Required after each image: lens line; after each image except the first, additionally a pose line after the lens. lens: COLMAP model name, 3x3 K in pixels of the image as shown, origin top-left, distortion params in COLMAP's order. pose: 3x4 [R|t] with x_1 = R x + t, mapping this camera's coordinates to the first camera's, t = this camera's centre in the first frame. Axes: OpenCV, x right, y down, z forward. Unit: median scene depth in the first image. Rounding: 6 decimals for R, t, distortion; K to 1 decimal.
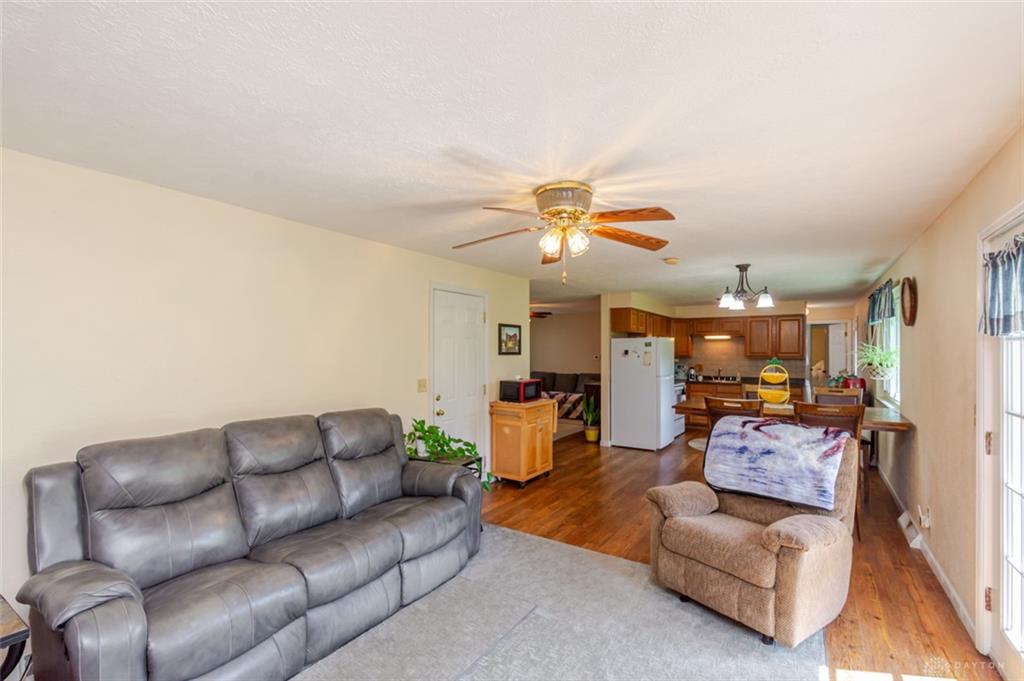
lens RADIAL K [[451.5, 0, 498.0], [0, 451.5, 351.6], [0, 0, 1]] dist [0.000242, -0.002156]
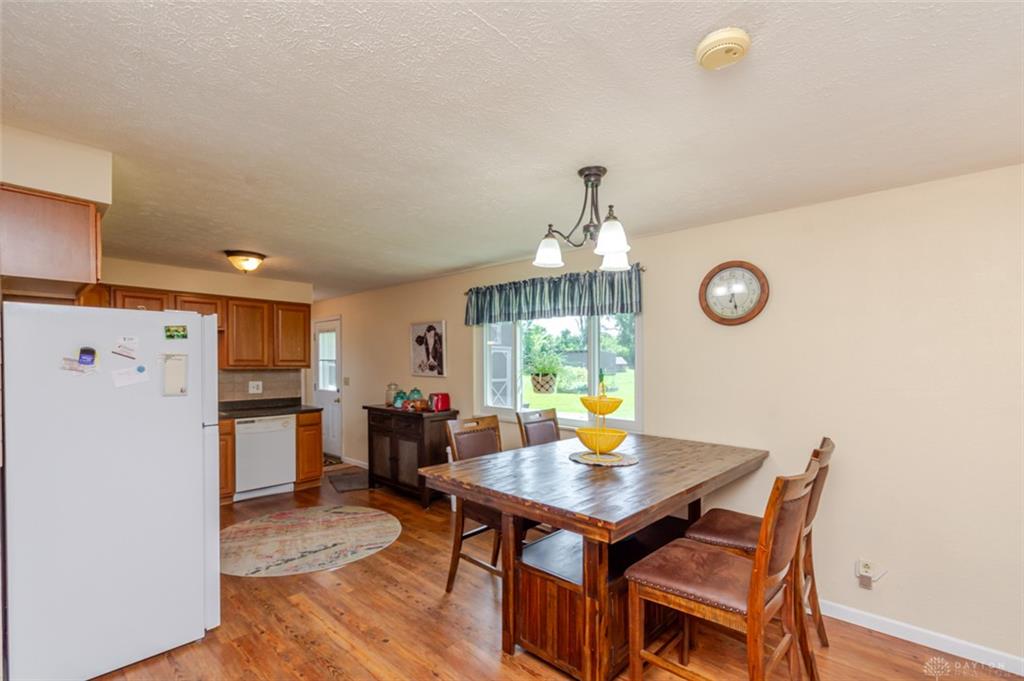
lens RADIAL K [[451.5, 0, 494.1], [0, 451.5, 363.2], [0, 0, 1]] dist [0.000242, -0.002156]
pose [[0.155641, -0.002358, 0.987811, 0.034657], [-0.005207, 0.999981, 0.003208, 0.003329], [-0.987800, -0.005643, 0.155626, 0.564705]]
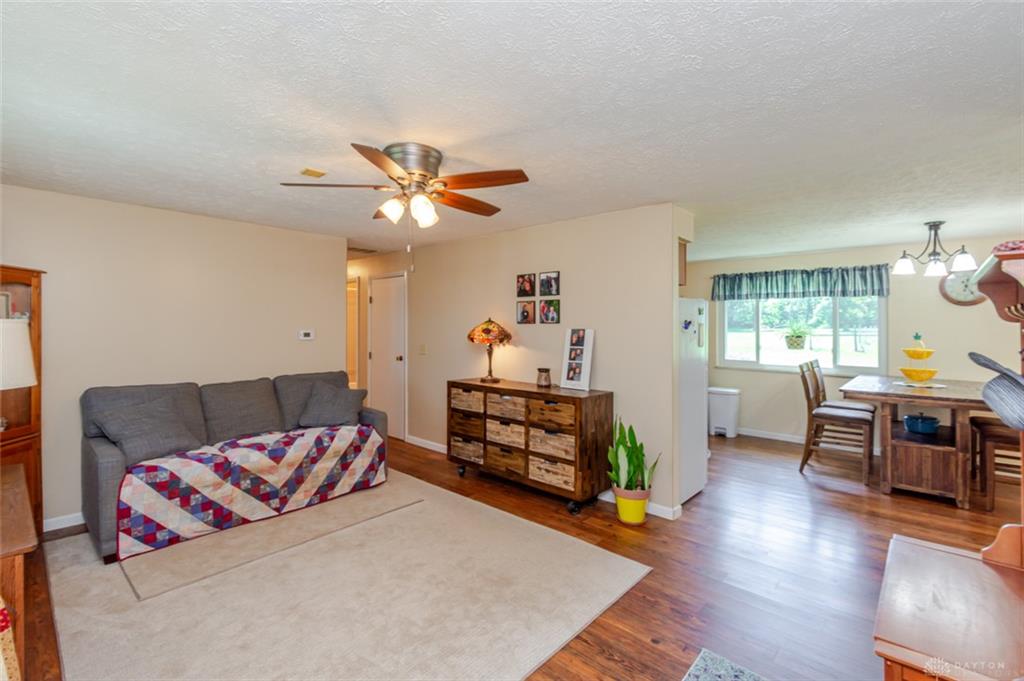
lens RADIAL K [[451.5, 0, 484.1], [0, 451.5, 316.0], [0, 0, 1]] dist [0.000242, -0.002156]
pose [[0.149586, 0.020095, 0.988544, -0.219244], [-0.005660, 0.999794, -0.019468, 0.001965], [-0.988732, -0.002683, 0.149669, 0.922968]]
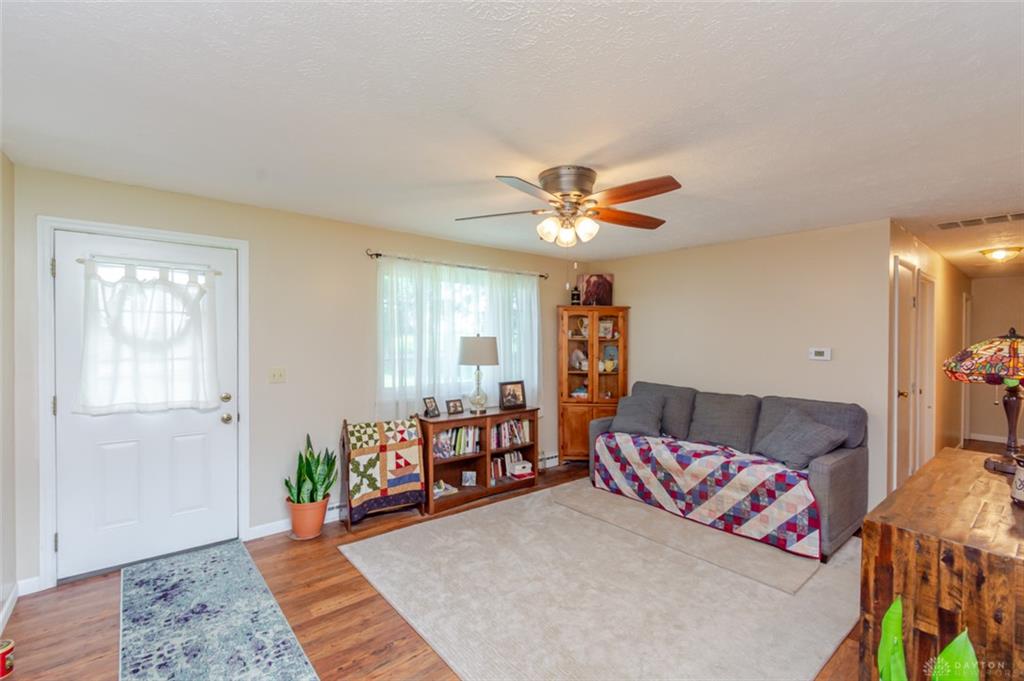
lens RADIAL K [[451.5, 0, 506.4], [0, 451.5, 343.6], [0, 0, 1]] dist [0.000242, -0.002156]
pose [[0.962607, 0.011359, -0.270664, 0.098875], [-0.008277, 0.999887, 0.012525, 0.002171], [0.270776, -0.009816, 0.962592, 0.708221]]
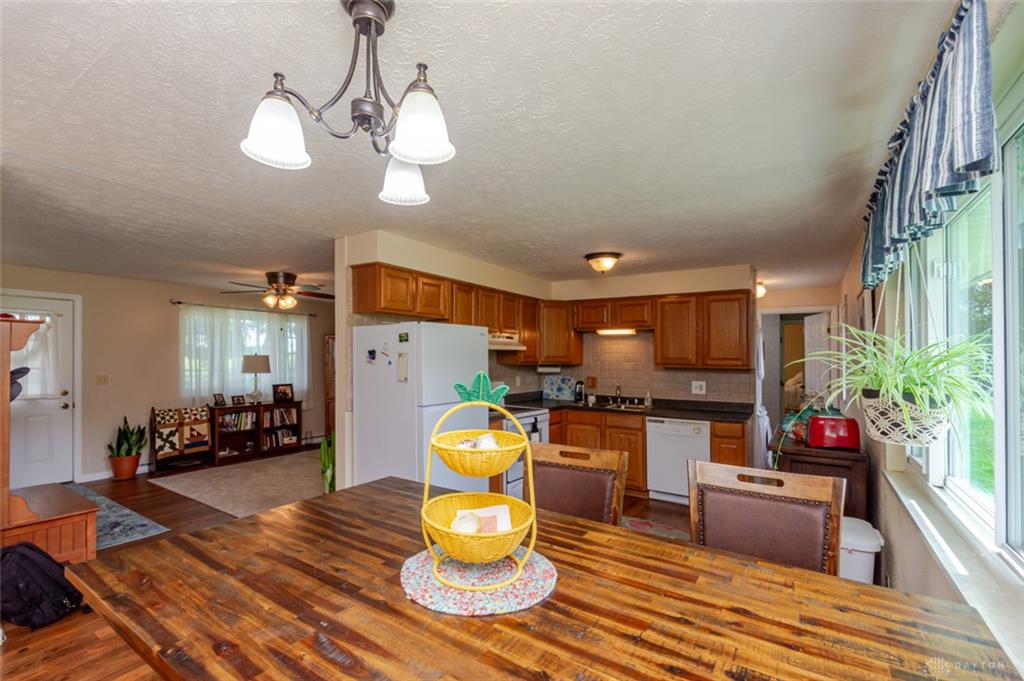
lens RADIAL K [[451.5, 0, 505.9], [0, 451.5, 354.9], [0, 0, 1]] dist [0.000242, -0.002156]
pose [[0.999845, 0.005756, 0.016631, 0.337784], [-0.005636, 0.999958, -0.007255, 0.003868], [-0.016672, 0.007160, 0.999835, 0.411870]]
